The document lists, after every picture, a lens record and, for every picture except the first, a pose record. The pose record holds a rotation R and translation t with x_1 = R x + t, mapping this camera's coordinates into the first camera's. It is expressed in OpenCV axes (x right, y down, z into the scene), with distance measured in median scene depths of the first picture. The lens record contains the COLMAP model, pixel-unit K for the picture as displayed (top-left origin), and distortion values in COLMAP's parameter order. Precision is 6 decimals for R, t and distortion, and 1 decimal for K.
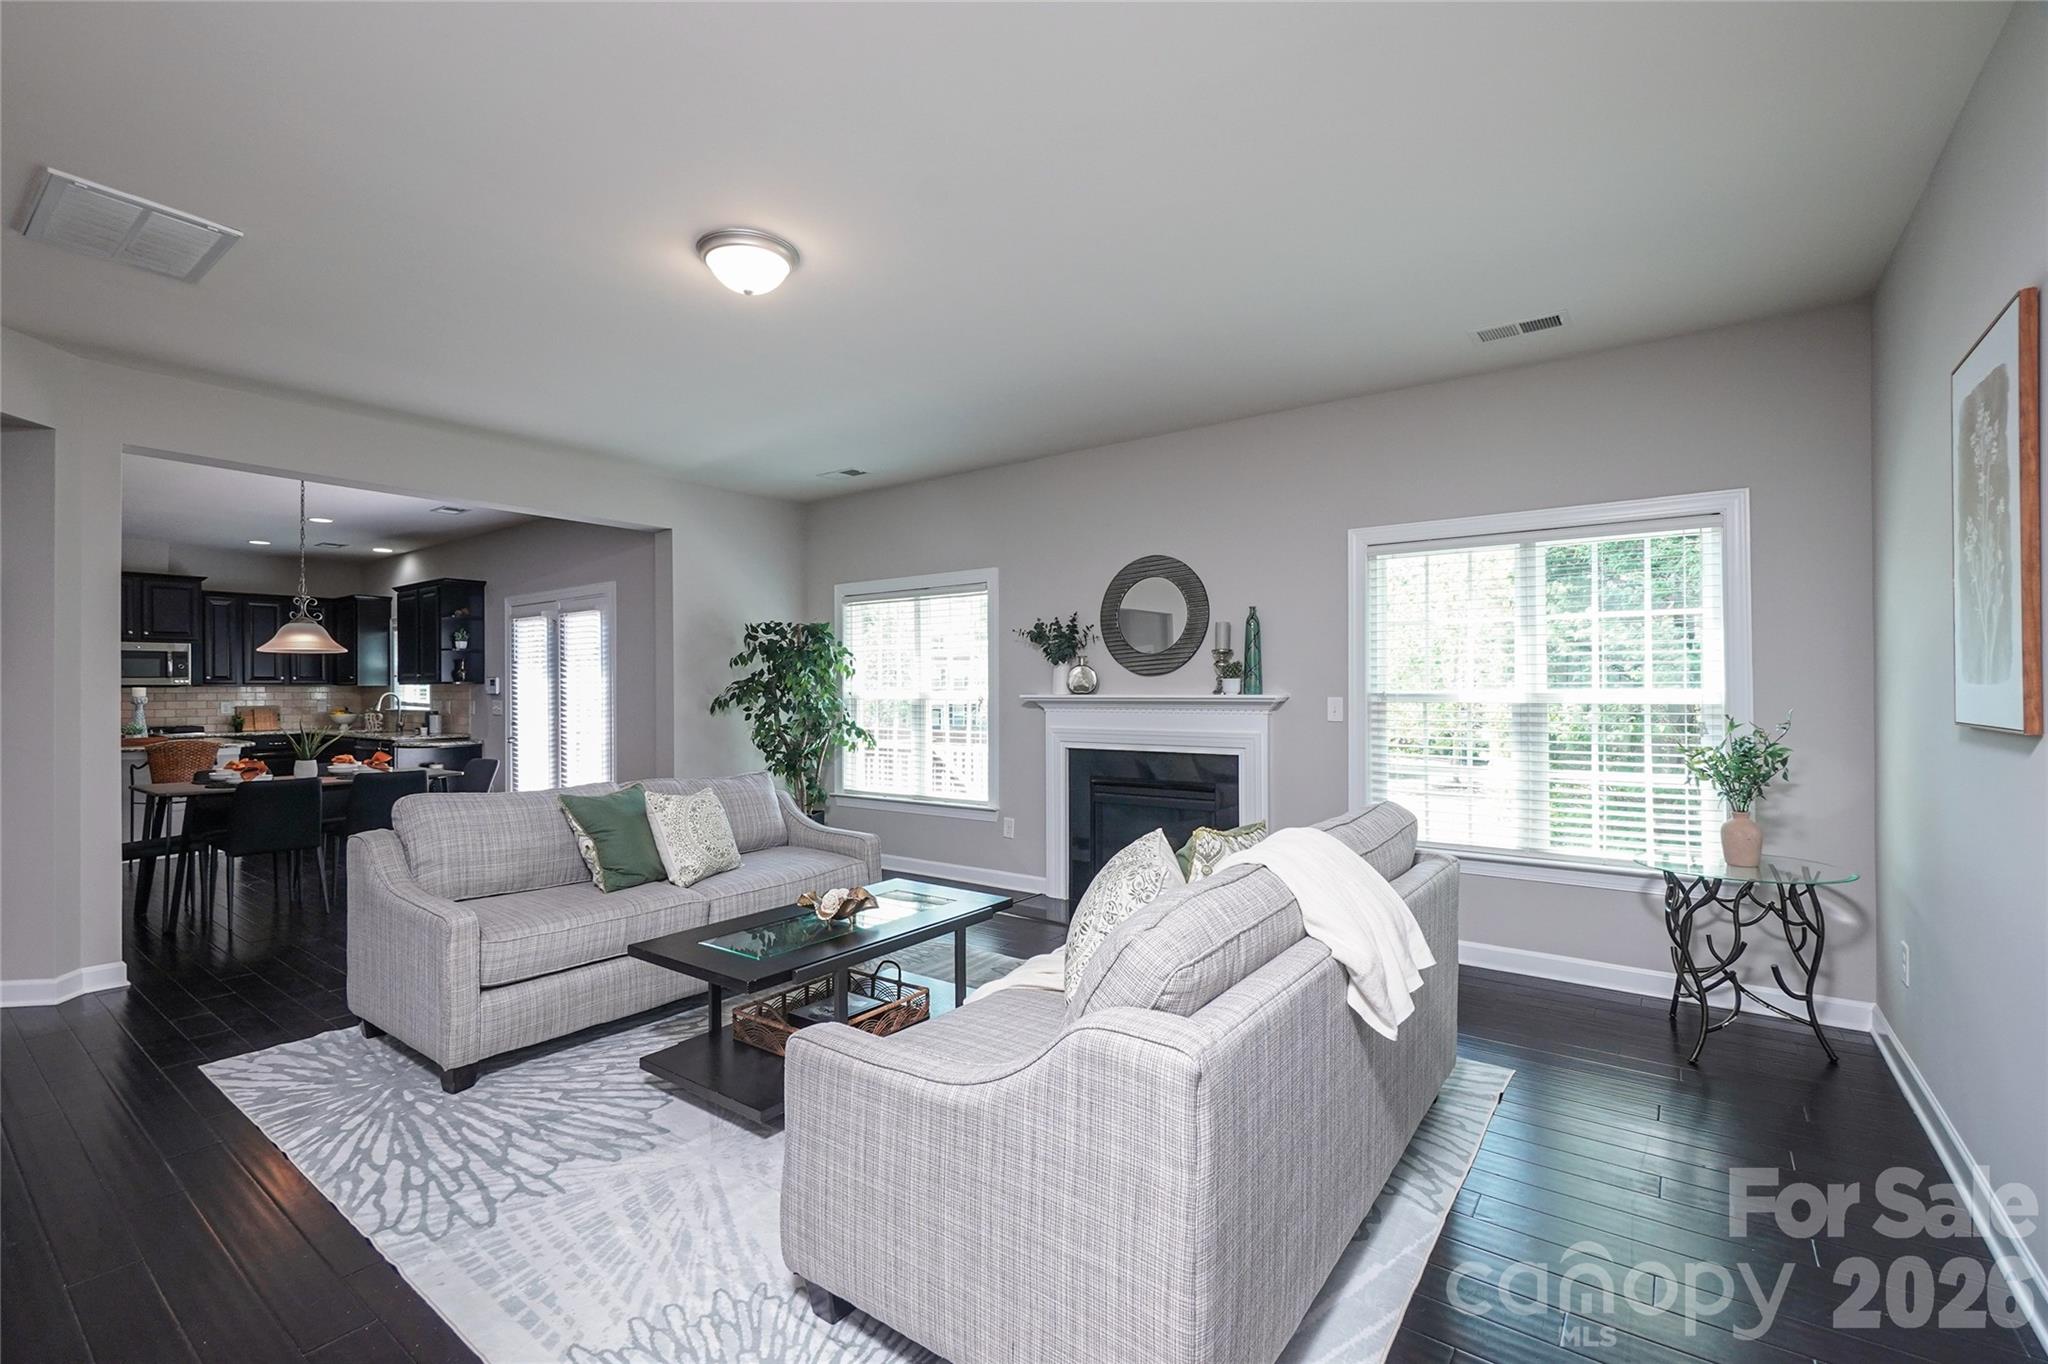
lens RADIAL K [[893.7, 0, 1002.9], [0, 893.7, 685.4], [0, 0, 1]] dist [-0.004292, 0.002221]
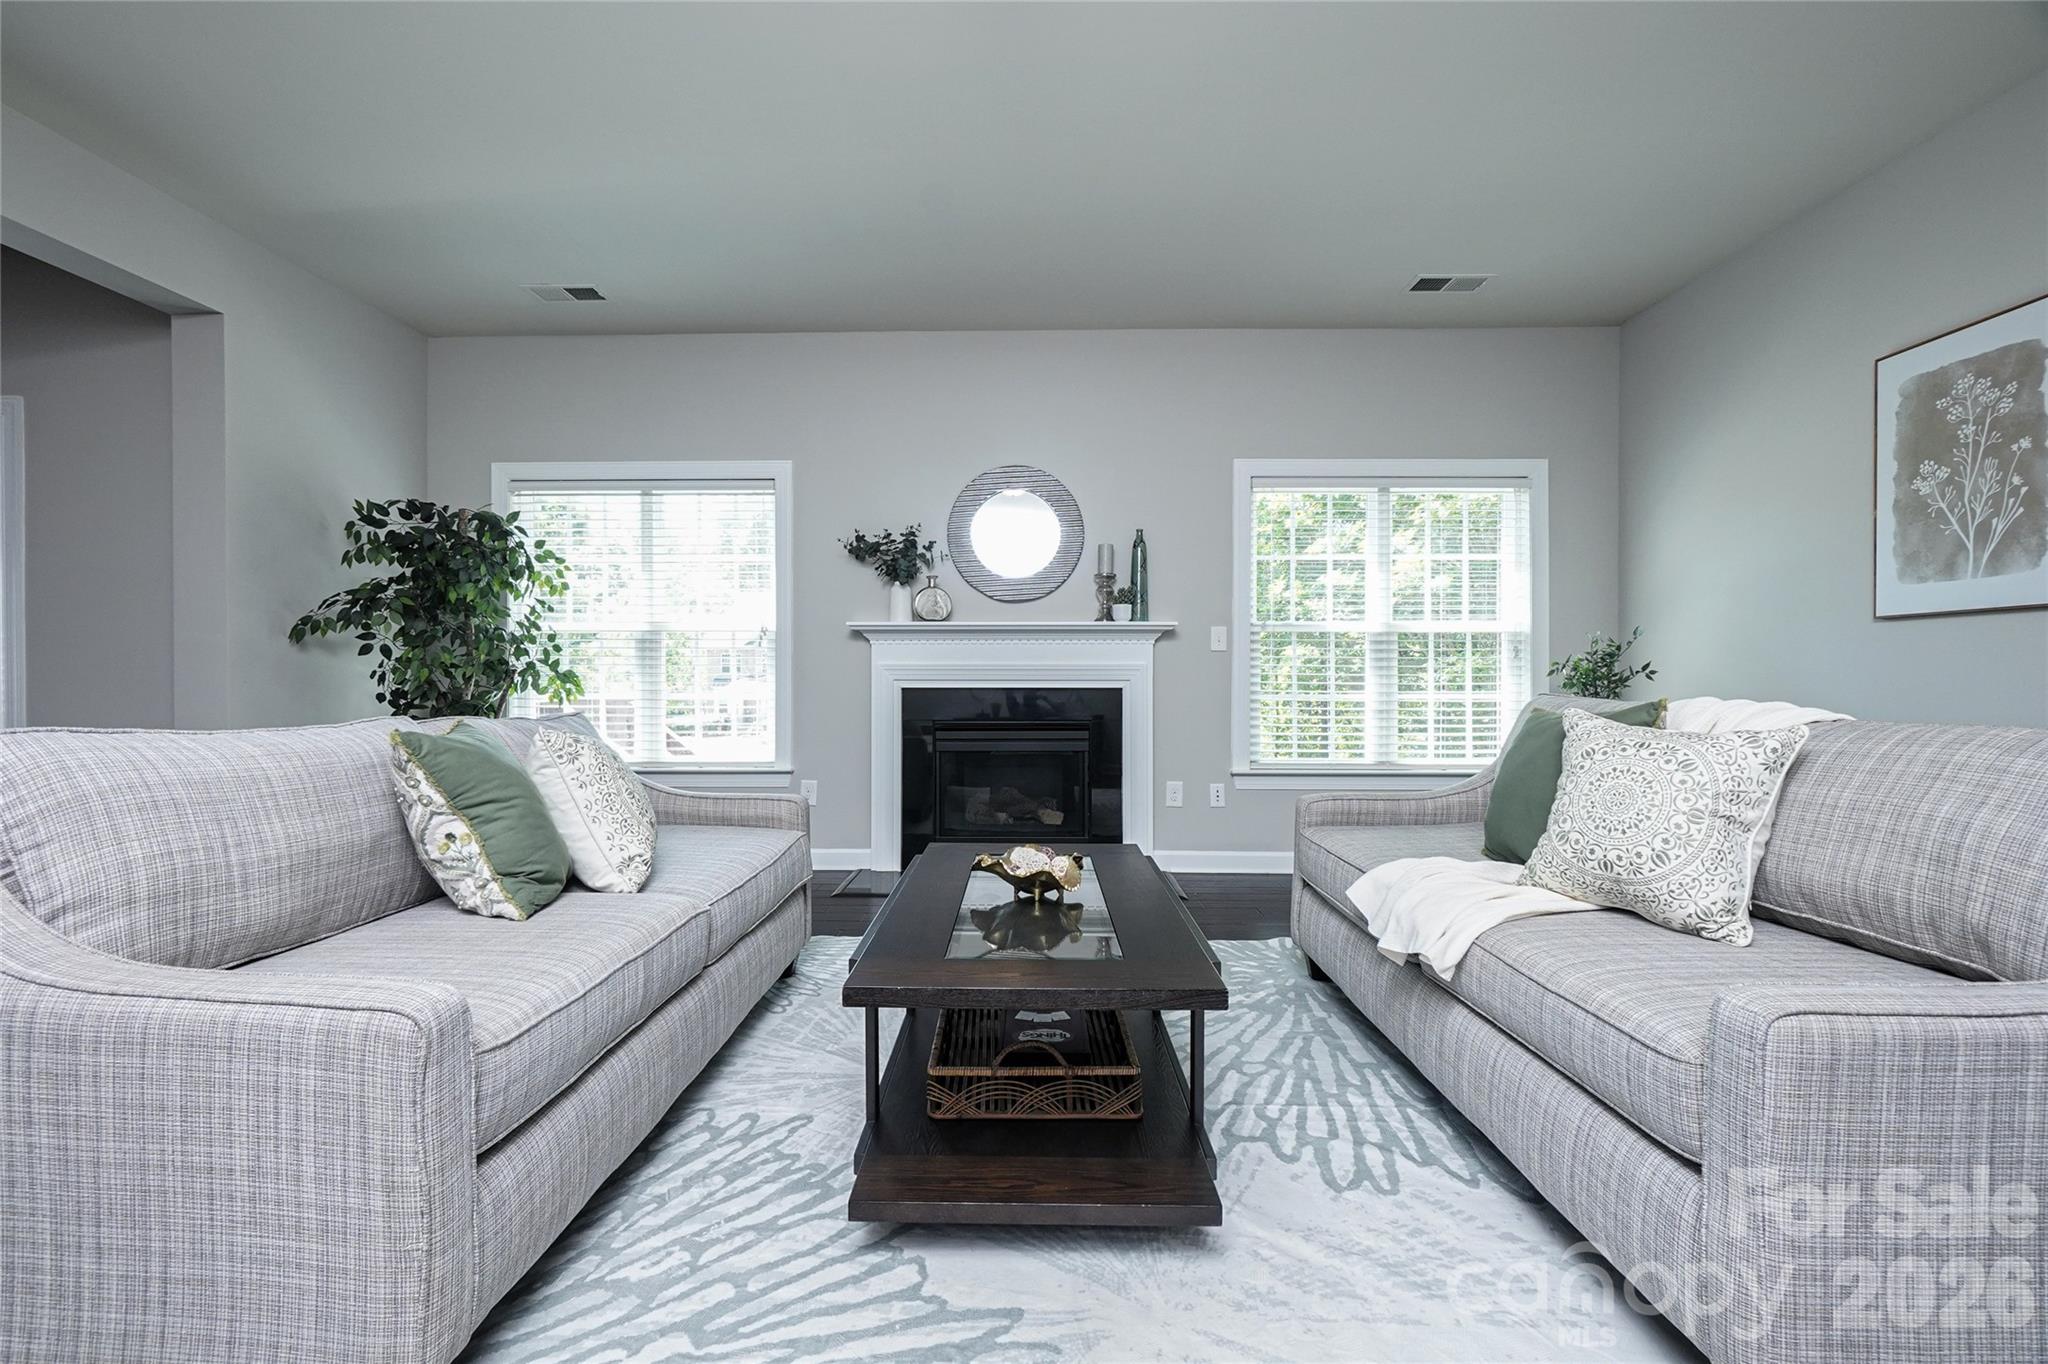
lens RADIAL K [[893.7, 0, 1011.1], [0, 893.7, 675.6], [0, 0, 1]] dist [-0.004292, 0.002221]
pose [[0.811107, 0.006930, 0.584857, -0.367996], [-0.006934, 0.999973, -0.002232, 0.066919], [-0.584857, -0.002245, 0.811134, 0.306917]]
